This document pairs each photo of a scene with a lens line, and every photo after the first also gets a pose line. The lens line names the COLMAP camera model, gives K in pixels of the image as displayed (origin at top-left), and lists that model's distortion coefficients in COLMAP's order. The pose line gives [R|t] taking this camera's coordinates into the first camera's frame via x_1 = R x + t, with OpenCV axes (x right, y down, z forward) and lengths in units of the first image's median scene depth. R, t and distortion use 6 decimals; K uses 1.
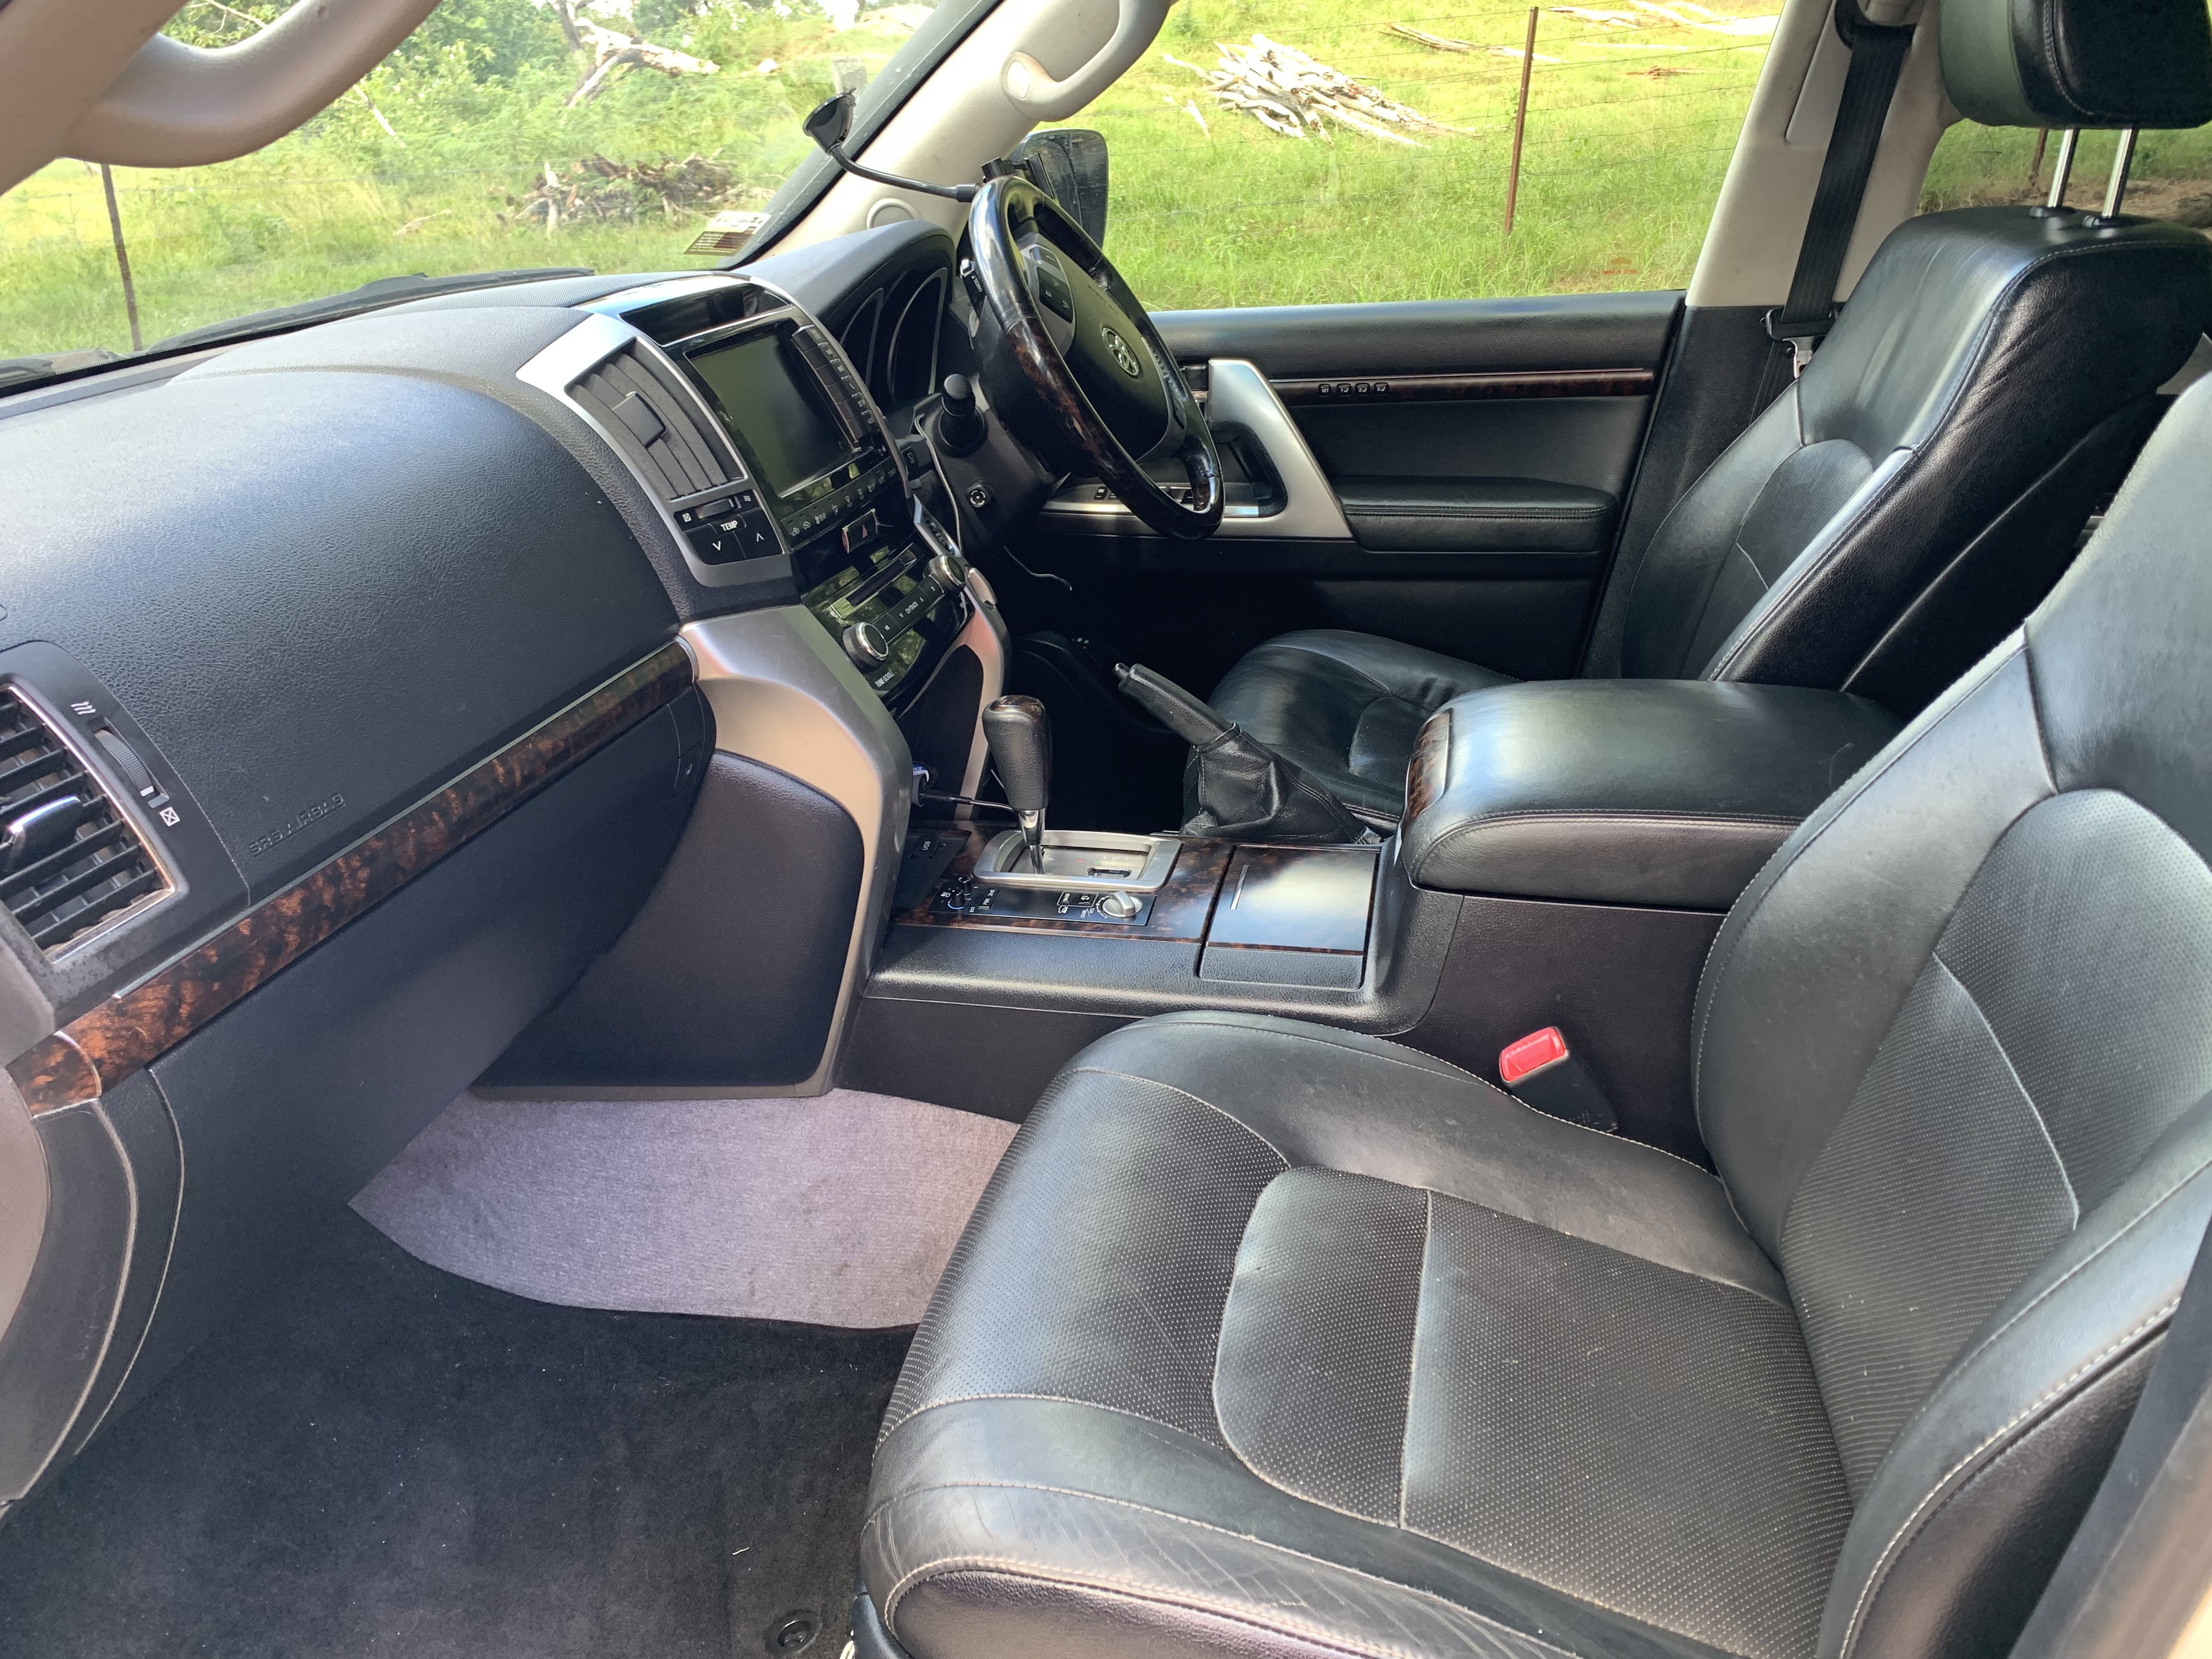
lens RADIAL K [[1674.1, 0, 1107.5], [0, 1674.1, 778.2], [0, 0, 1]] dist [0.037607, -0.043618]
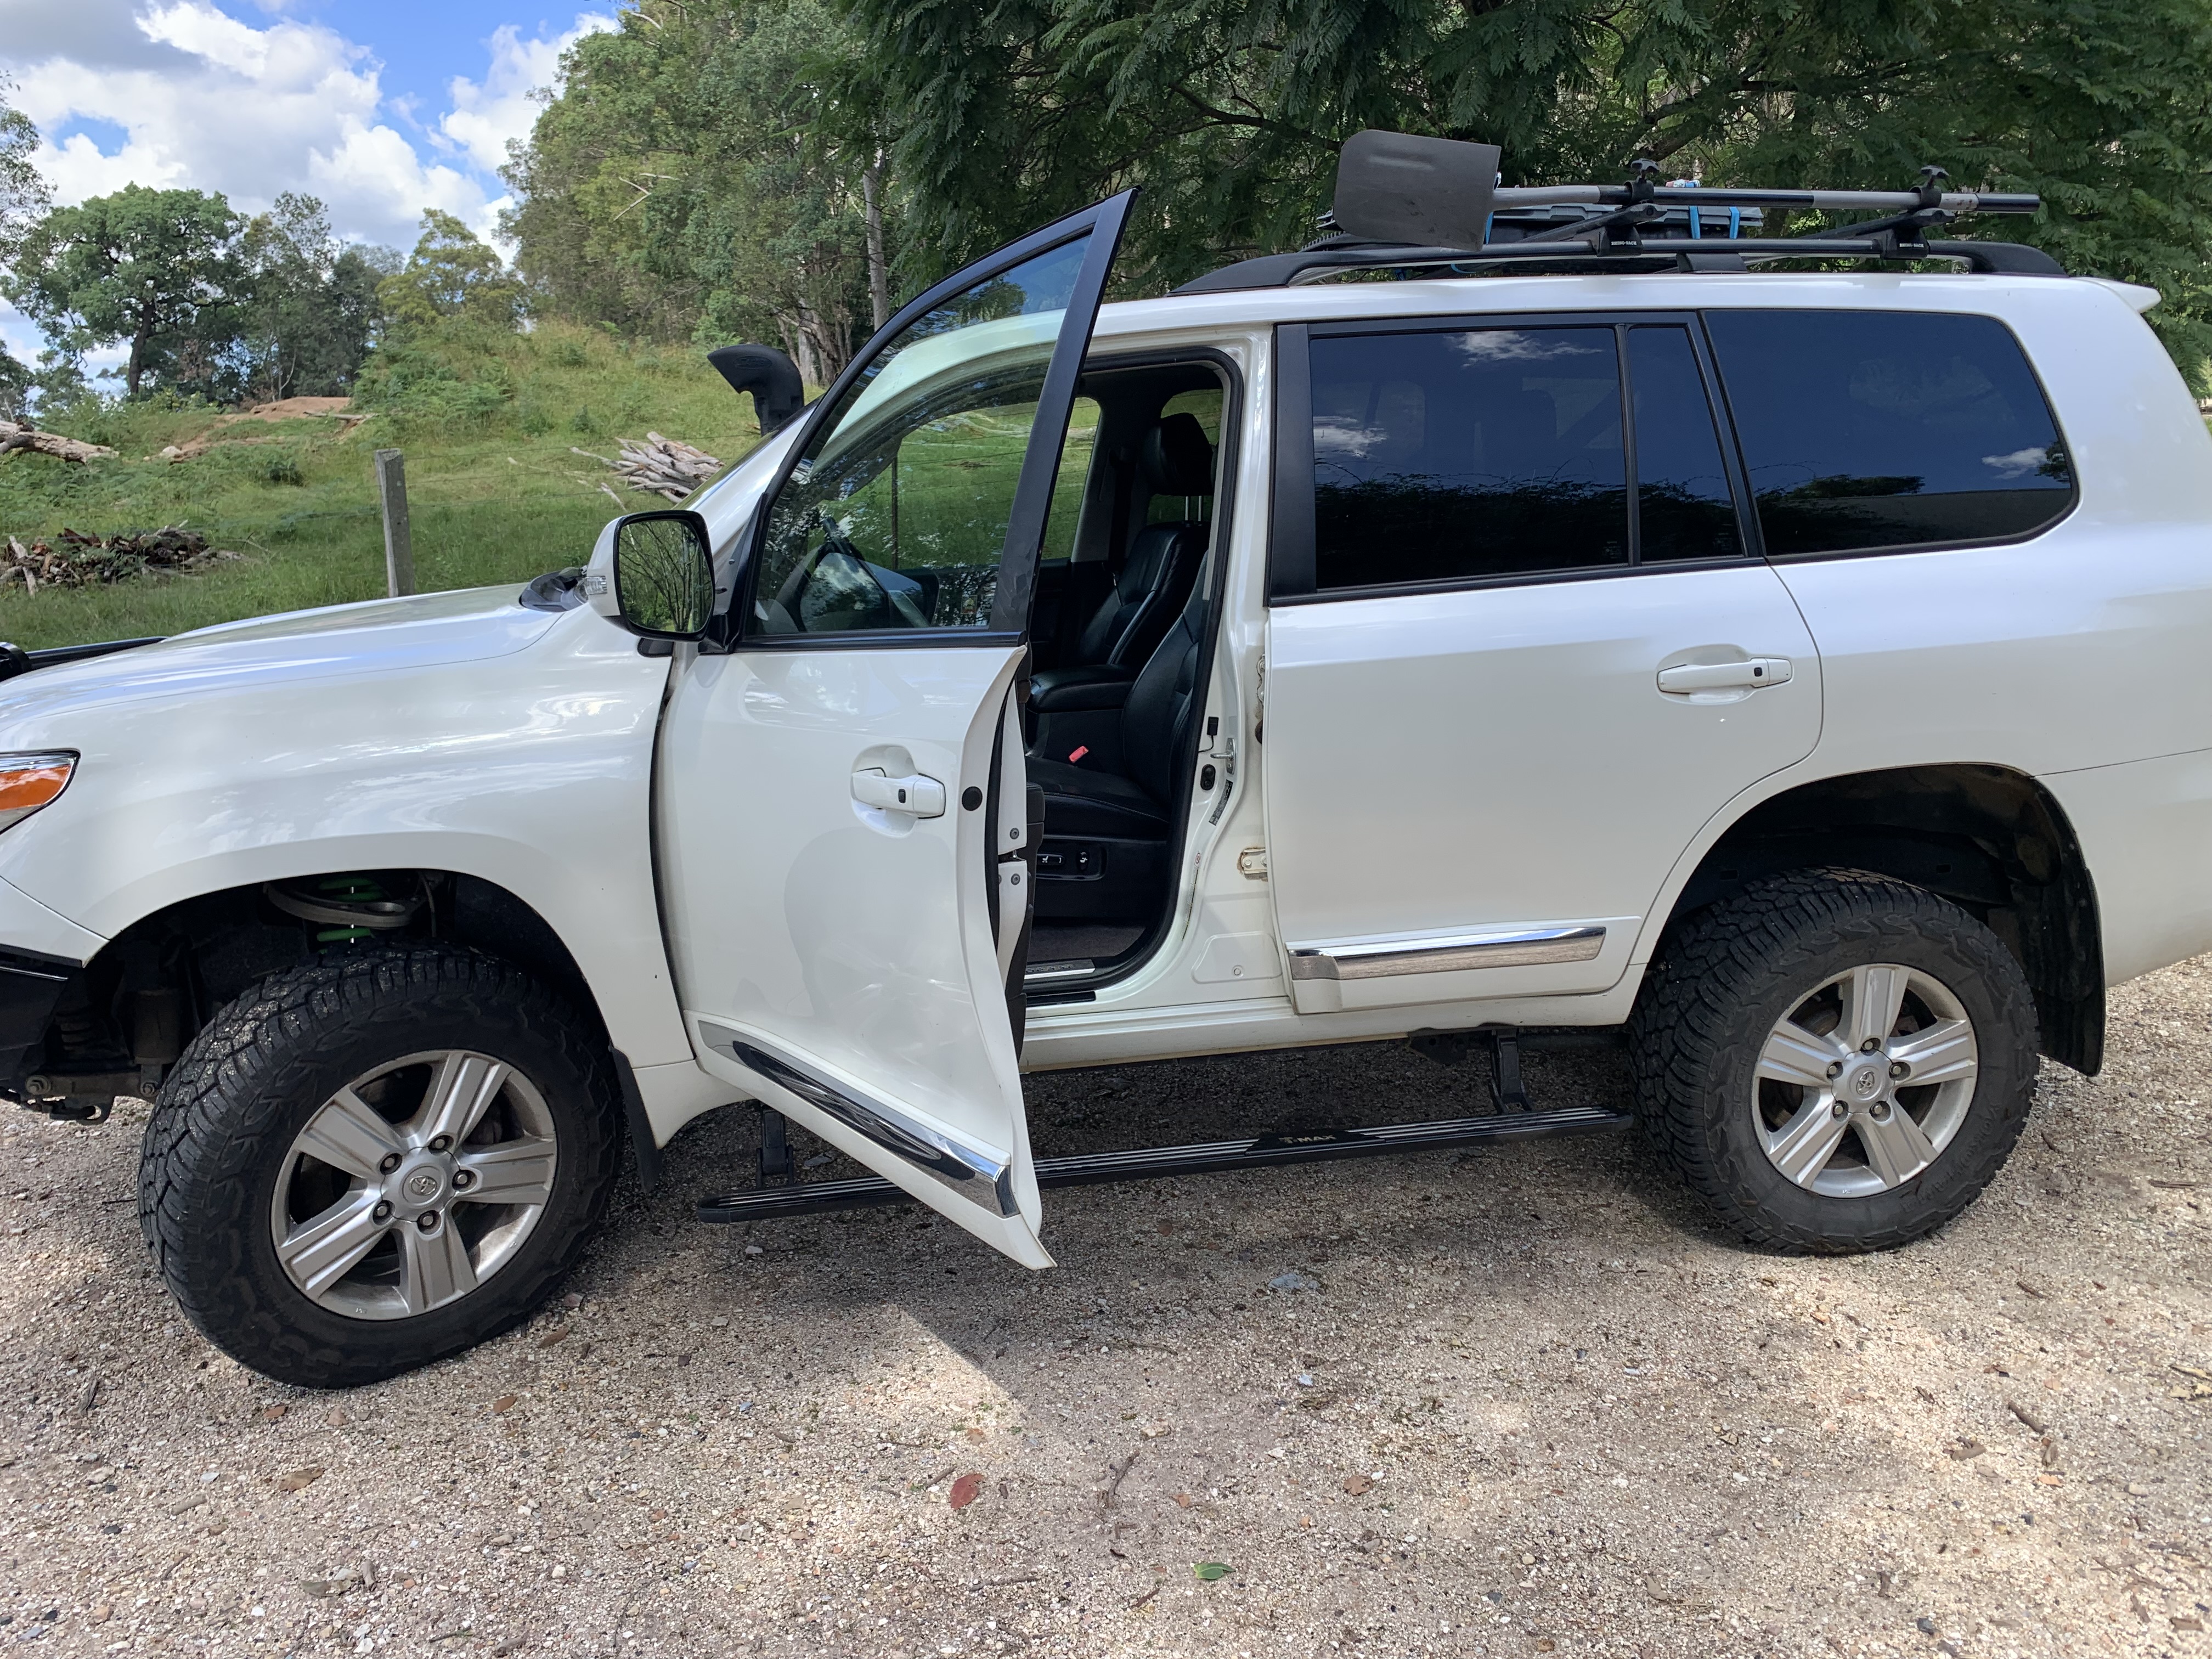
lens RADIAL K [[1674.1, 0, 1107.5], [0, 1674.1, 778.2], [0, 0, 1]] dist [0.037607, -0.043618]
pose [[0.924291, -0.065585, 0.376012, -0.084126], [0.141814, 0.973615, -0.178780, 0.071902], [-0.354366, 0.218568, 0.909204, -0.182086]]
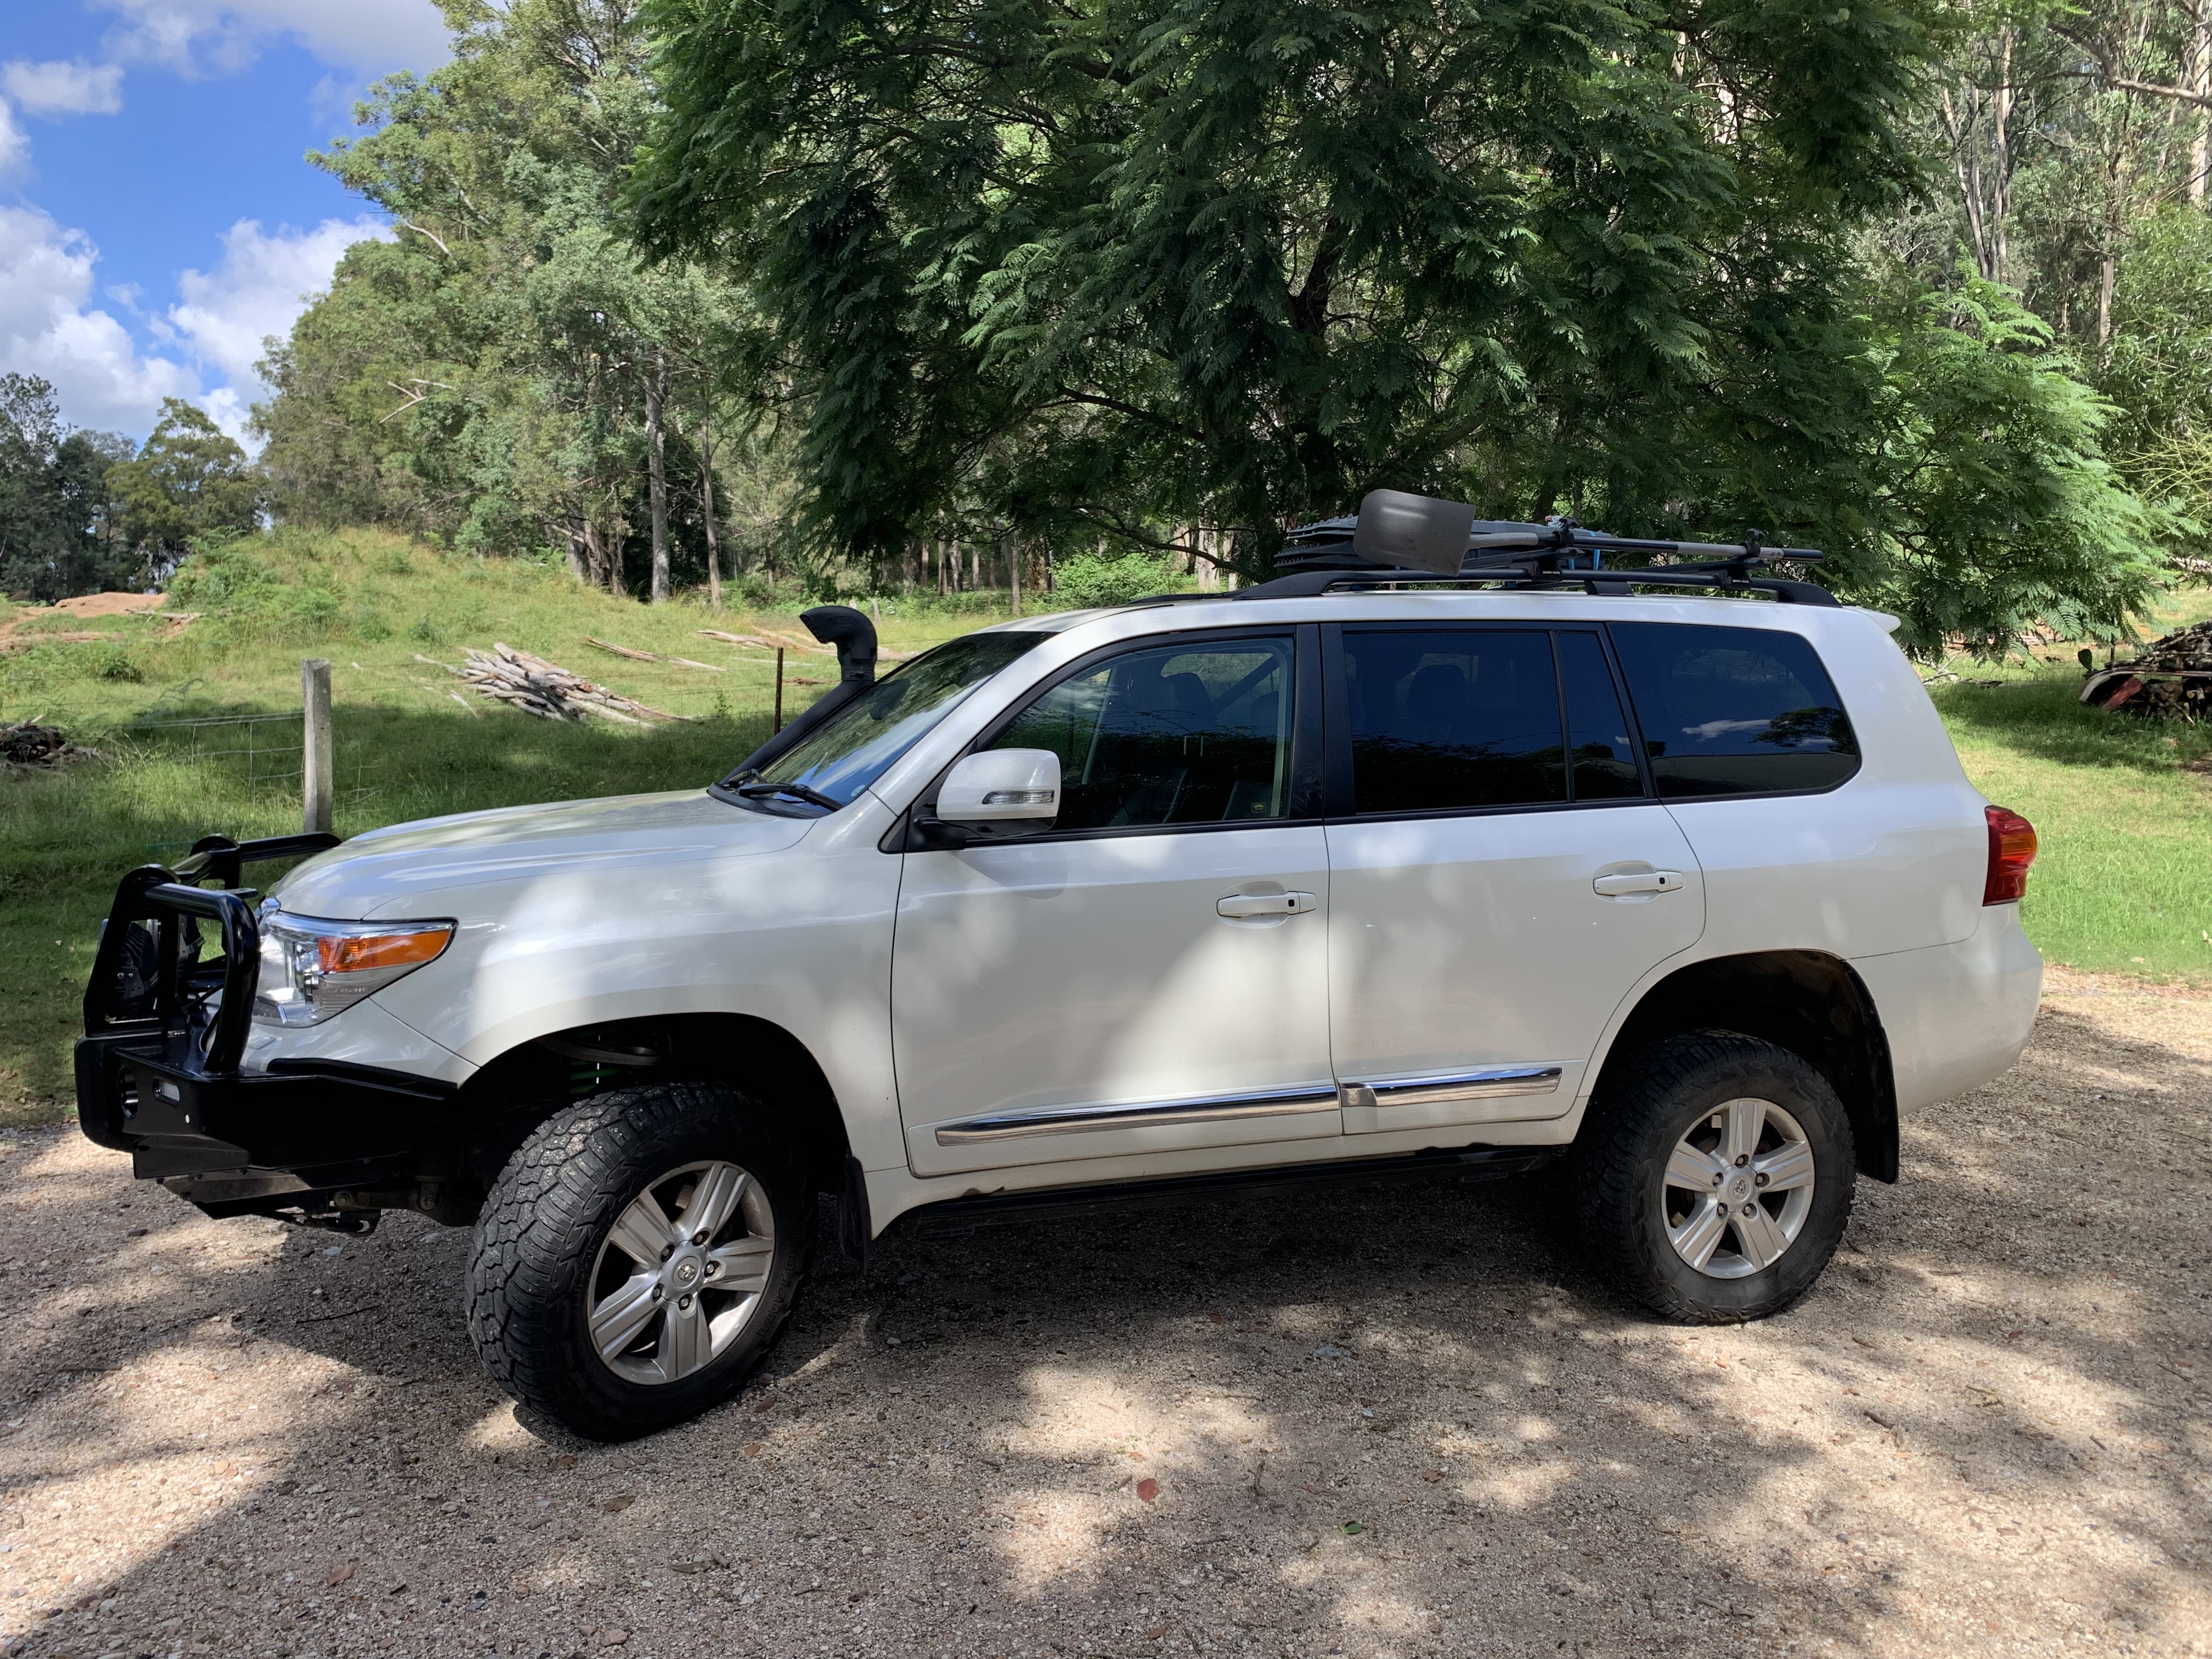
lens RADIAL K [[1674.1, 0, 1107.5], [0, 1674.1, 778.2], [0, 0, 1]] dist [0.037607, -0.043618]
pose [[0.856349, 0.006951, 0.516351, -0.178076], [0.160545, 0.946775, -0.279003, 0.083909], [-0.490807, 0.321822, 0.809654, -0.224492]]
